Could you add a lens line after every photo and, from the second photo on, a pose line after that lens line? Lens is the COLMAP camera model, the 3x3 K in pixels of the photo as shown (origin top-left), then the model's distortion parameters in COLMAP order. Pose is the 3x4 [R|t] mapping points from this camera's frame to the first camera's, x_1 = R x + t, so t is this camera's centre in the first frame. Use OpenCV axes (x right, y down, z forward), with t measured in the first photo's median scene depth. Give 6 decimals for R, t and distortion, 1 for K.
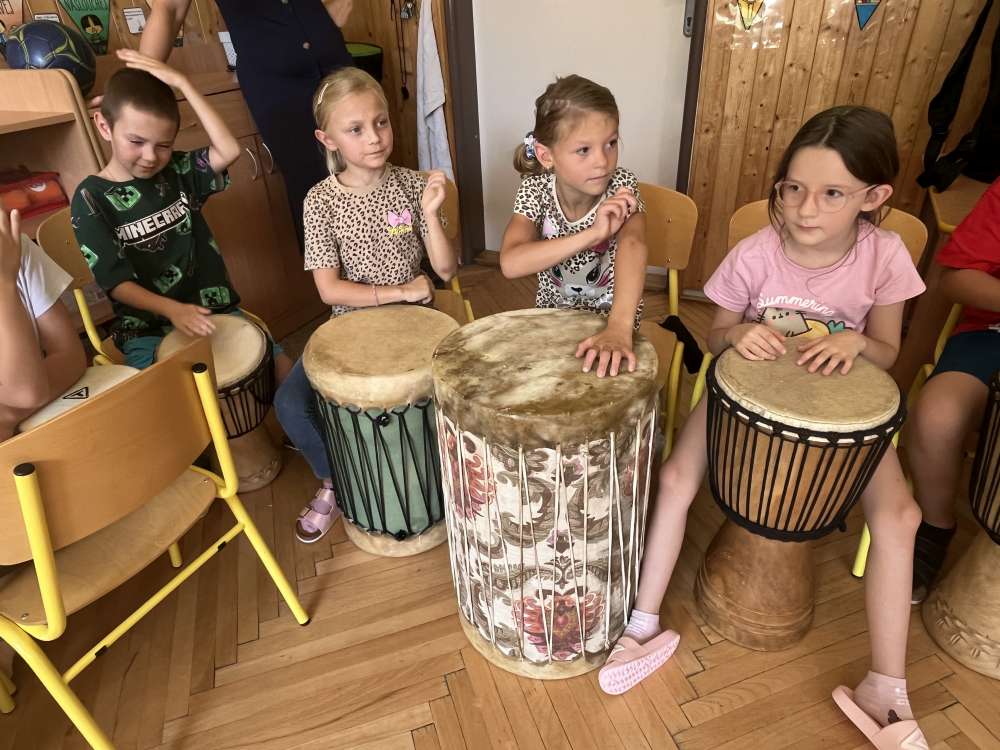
lens RADIAL K [[634.4, 0, 500.0], [0, 634.4, 375.0], [0, 0, 1]] dist [0.004158, 0.001267]
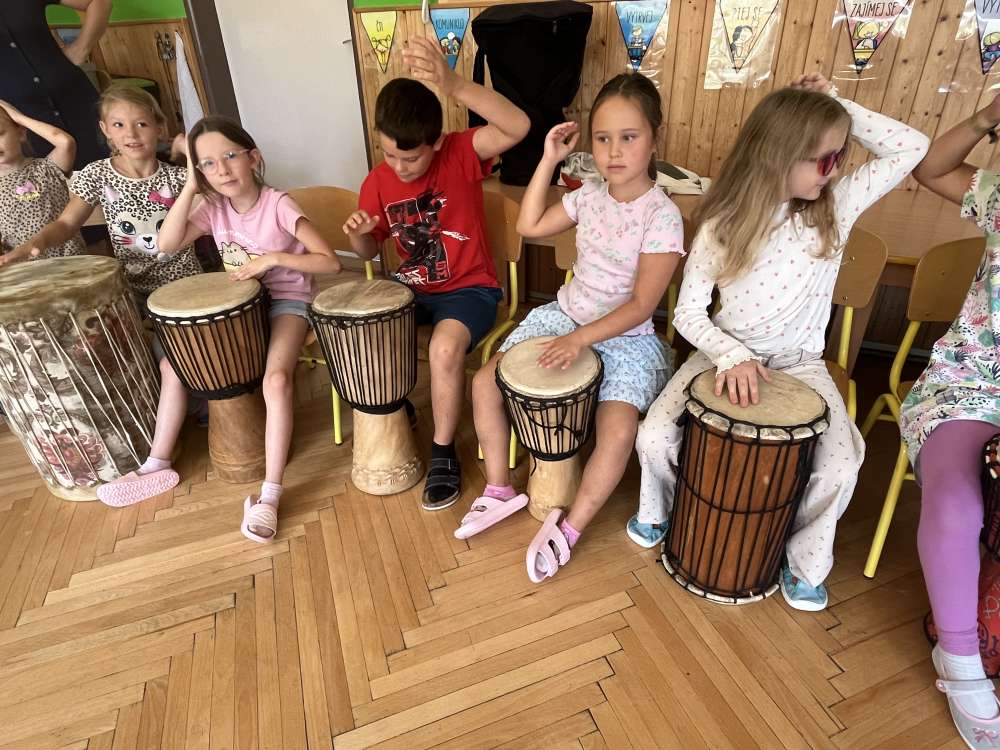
lens RADIAL K [[594.0, 0, 500.0], [0, 594.0, 375.0], [0, 0, 1]] dist [-0.003068, -0.000799]
pose [[0.999389, -0.005004, 0.034583, 1.124640], [0.005557, 0.999858, -0.015933, 0.231700], [-0.034498, 0.016115, 0.999275, -0.484056]]
